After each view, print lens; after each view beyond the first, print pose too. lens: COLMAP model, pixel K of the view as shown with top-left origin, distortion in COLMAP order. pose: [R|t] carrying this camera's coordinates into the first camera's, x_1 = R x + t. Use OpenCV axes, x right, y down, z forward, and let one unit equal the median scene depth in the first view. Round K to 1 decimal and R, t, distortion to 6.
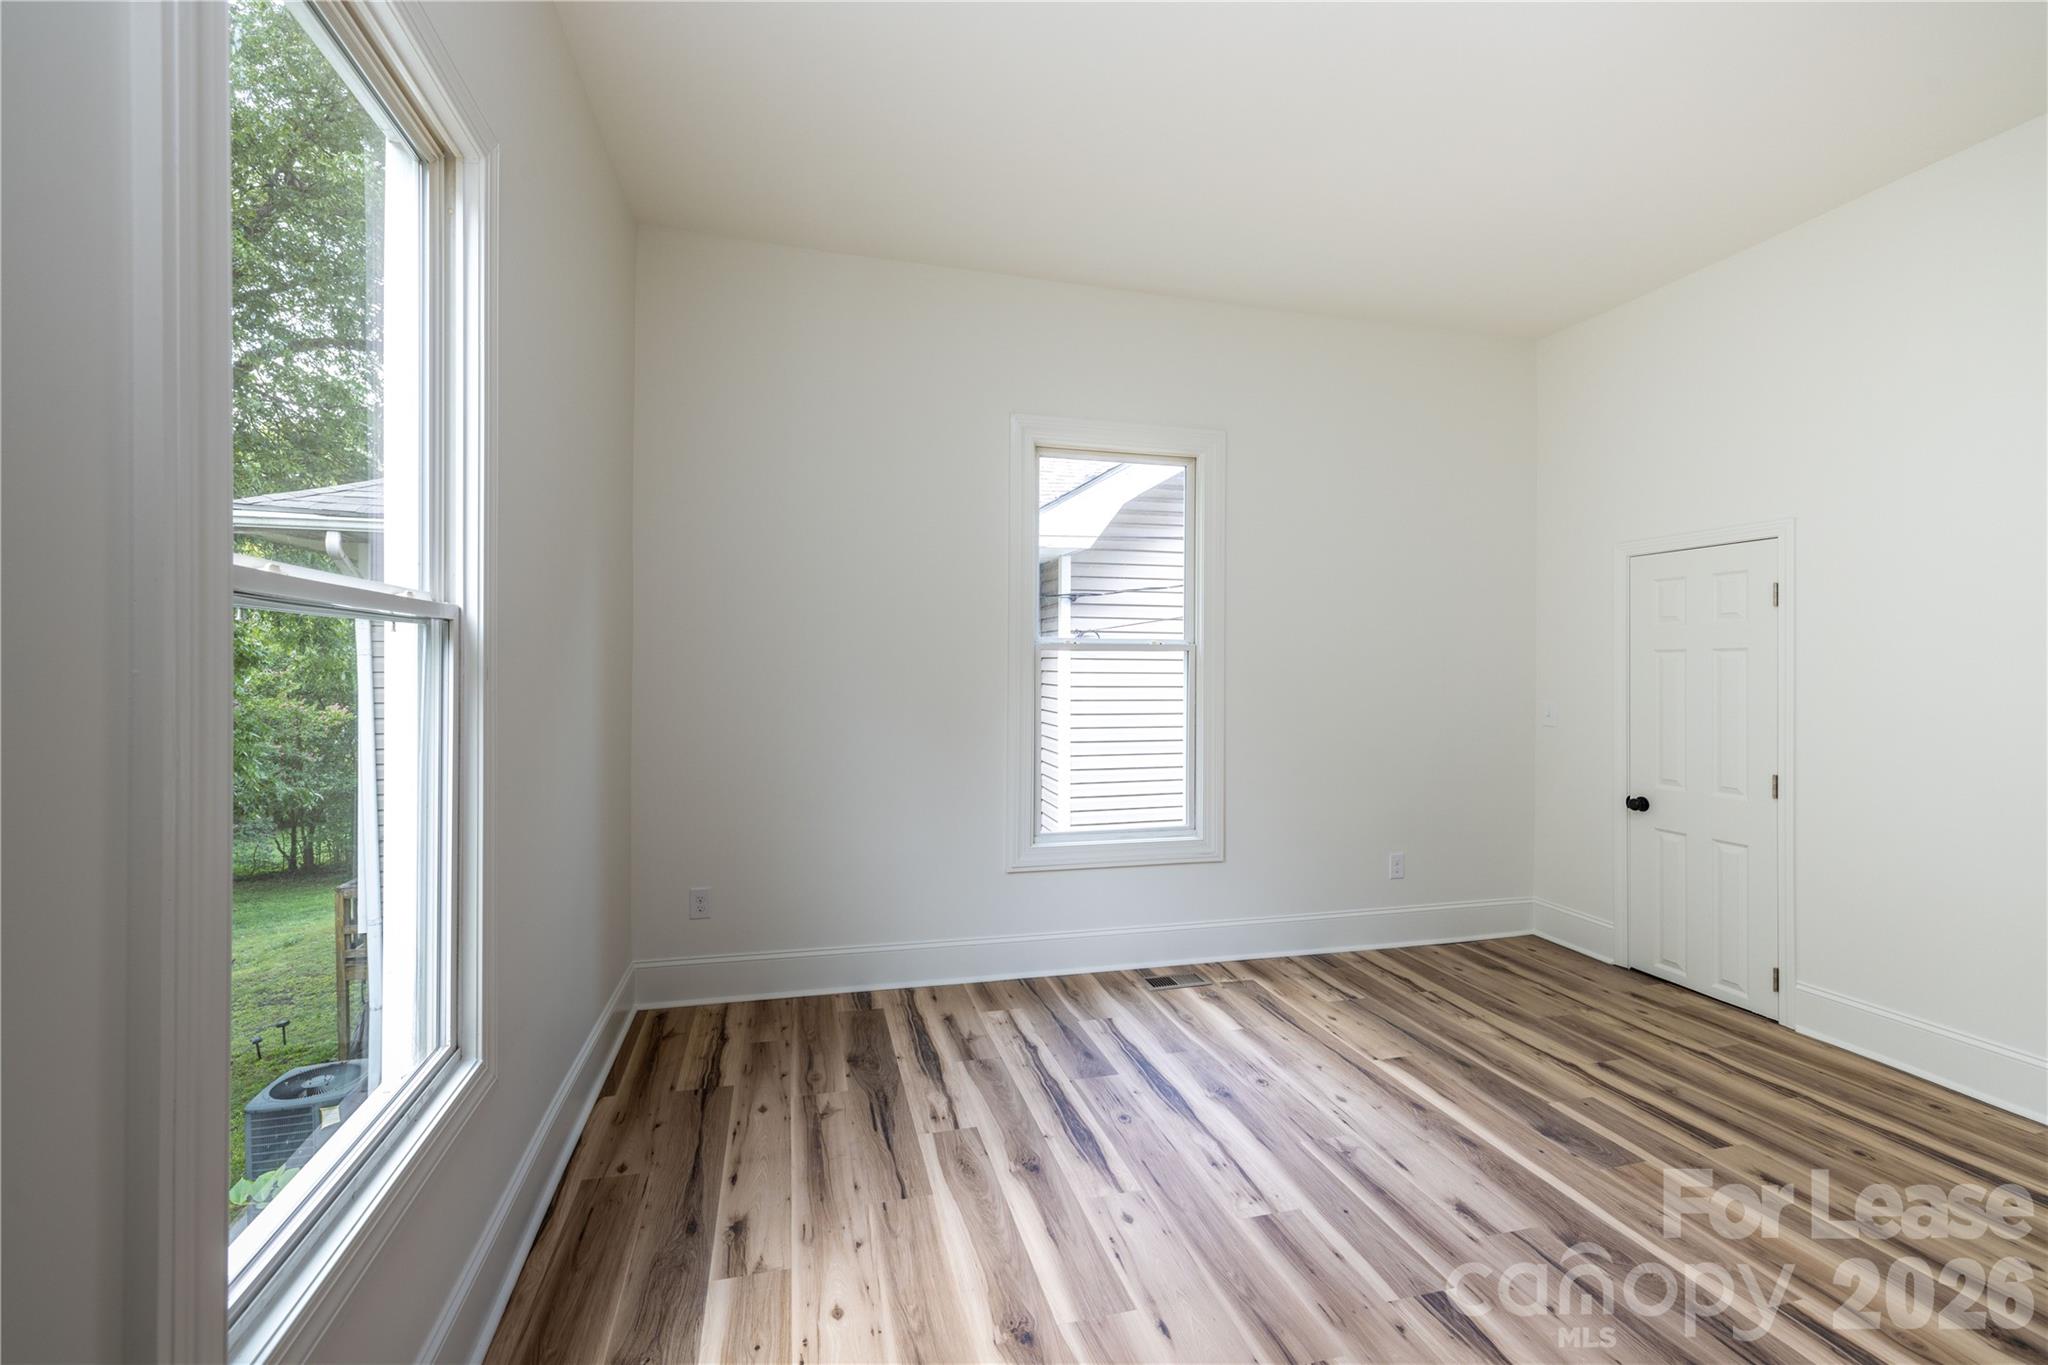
lens RADIAL K [[865.5, 0, 1016.9], [0, 865.5, 652.1], [0, 0, 1]] dist [0.000160, 0.000427]
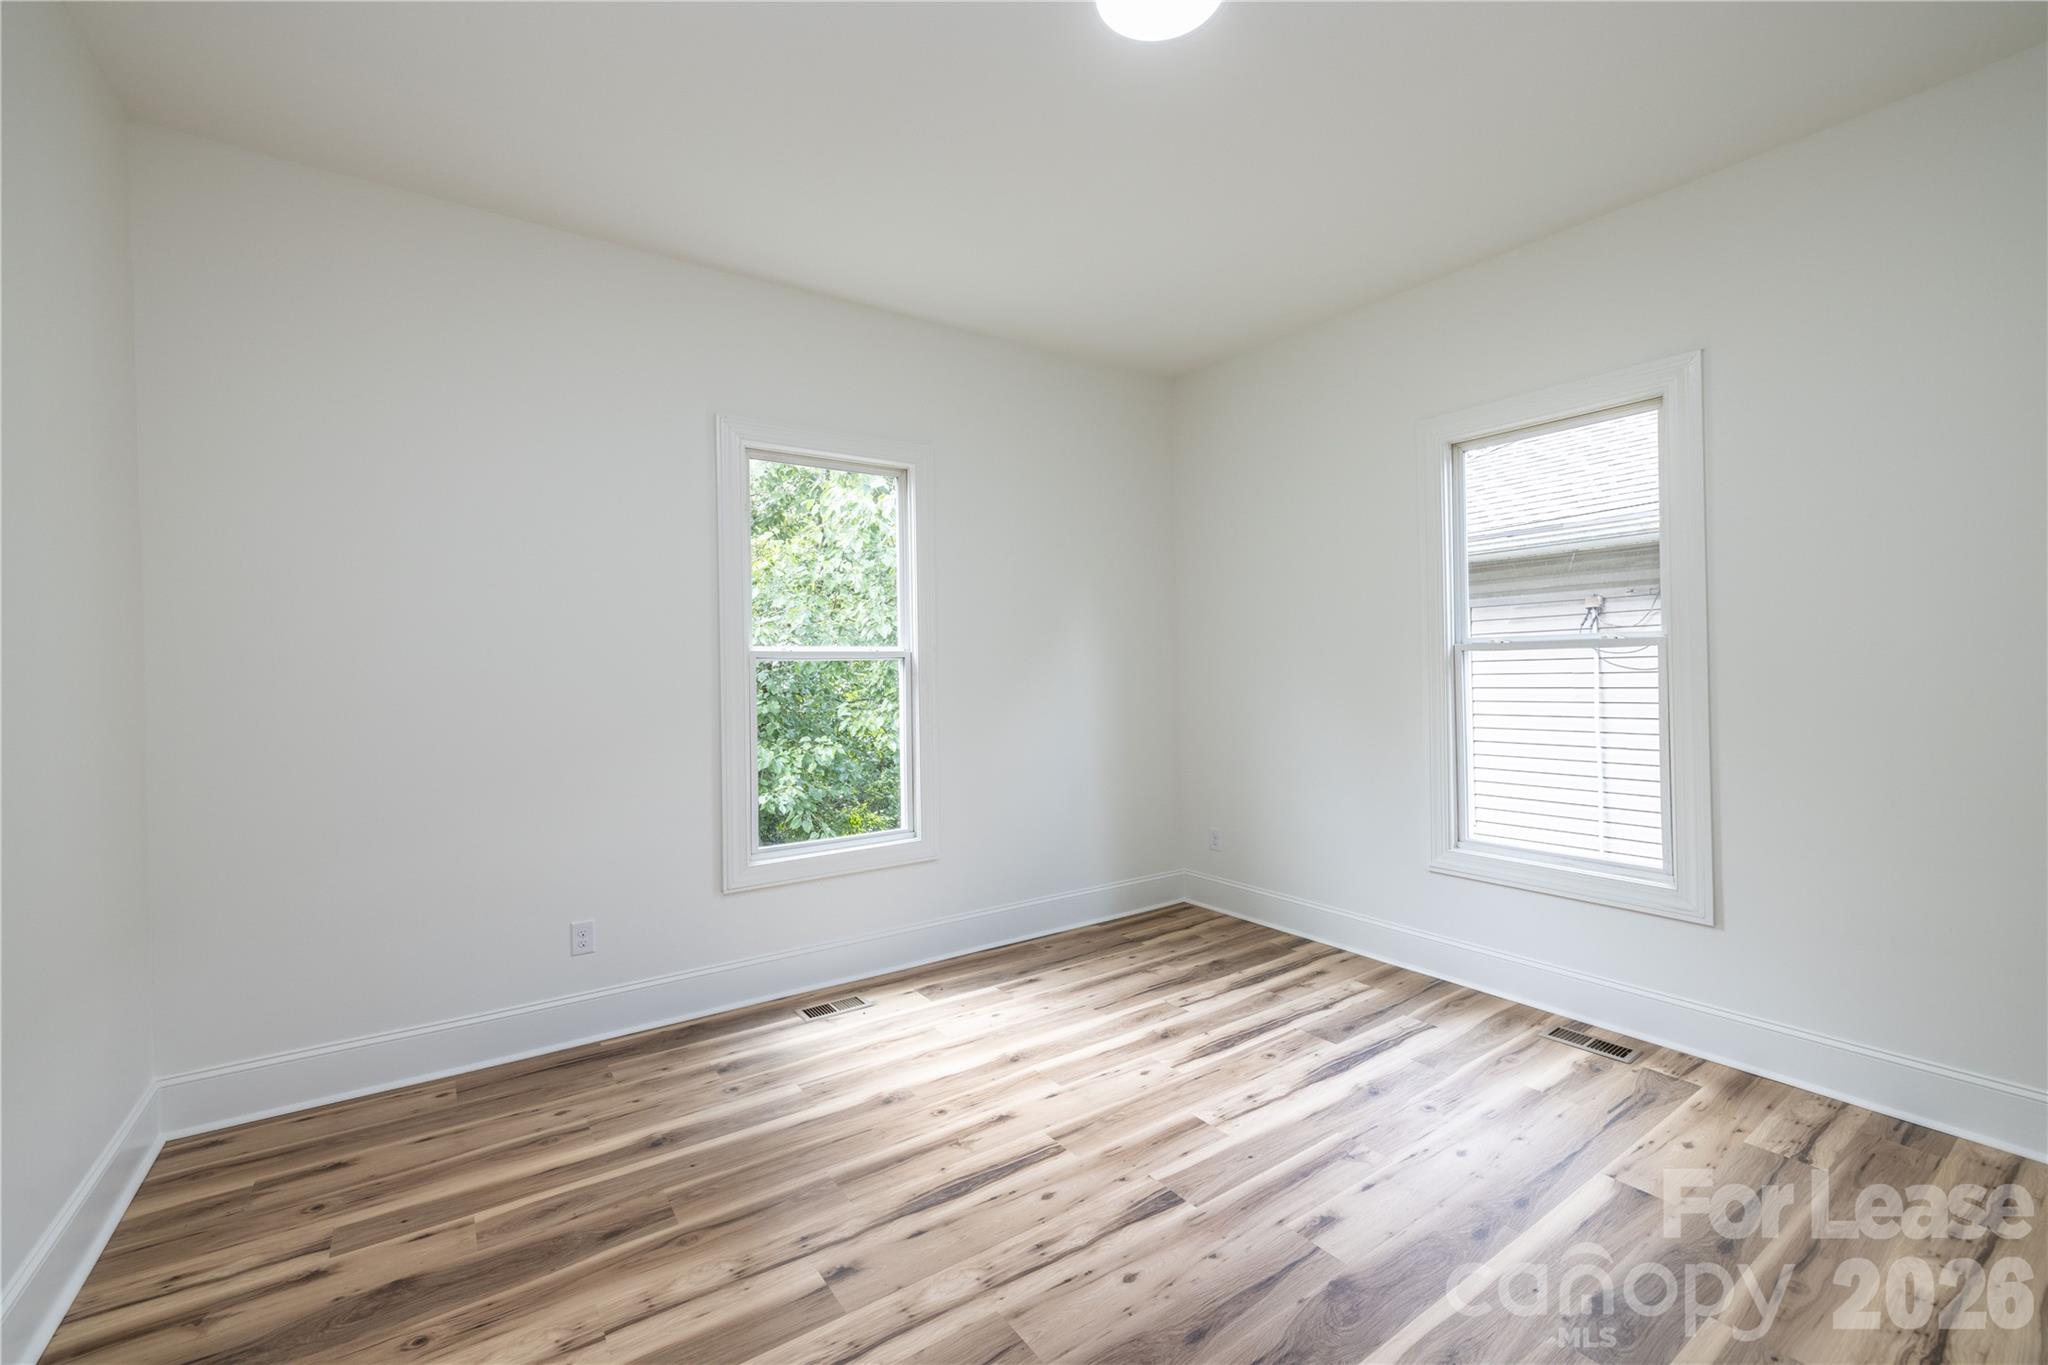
lens RADIAL K [[865.5, 0, 1016.9], [0, 865.5, 652.1], [0, 0, 1]] dist [0.000160, 0.000427]
pose [[0.340215, -0.028677, -0.939910, 0.924478], [0.027825, 0.999404, -0.020421, 0.006001], [0.939936, -0.019206, 0.340810, 0.238827]]
